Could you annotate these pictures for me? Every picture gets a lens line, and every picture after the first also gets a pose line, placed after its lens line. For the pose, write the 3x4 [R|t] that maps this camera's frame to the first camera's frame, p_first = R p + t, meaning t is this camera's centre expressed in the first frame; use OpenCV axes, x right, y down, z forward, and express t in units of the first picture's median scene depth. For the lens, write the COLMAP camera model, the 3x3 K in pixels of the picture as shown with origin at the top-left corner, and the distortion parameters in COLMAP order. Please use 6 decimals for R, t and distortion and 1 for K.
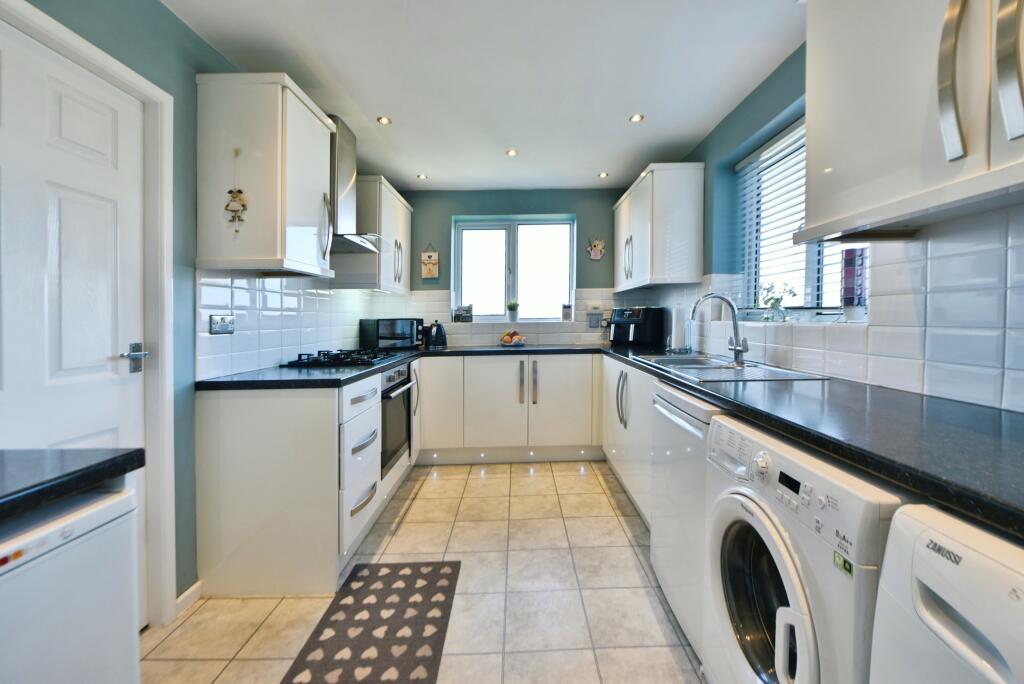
lens RADIAL K [[432.6, 0, 512.0], [0, 432.6, 309.3], [0, 0, 1]] dist [-0.000996, -0.003039]
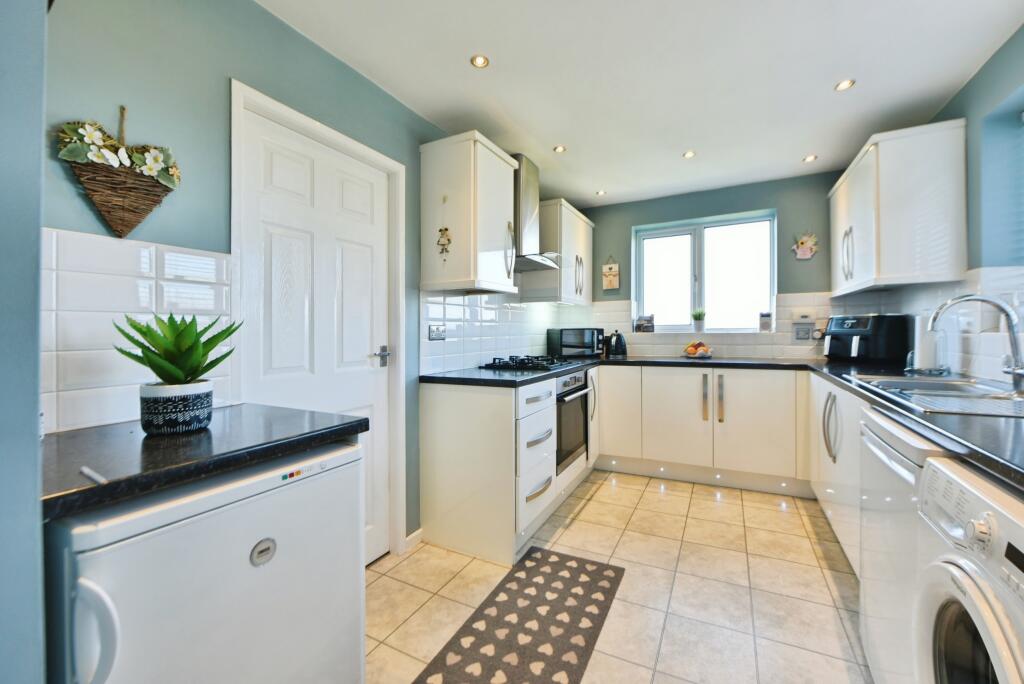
lens RADIAL K [[432.6, 0, 512.0], [0, 432.6, 309.3], [0, 0, 1]] dist [-0.000996, -0.003039]
pose [[0.871888, -0.019508, -0.489316, 0.141018], [0.008923, 0.999673, -0.023956, -0.001937], [0.489623, 0.016521, 0.871778, -0.018683]]
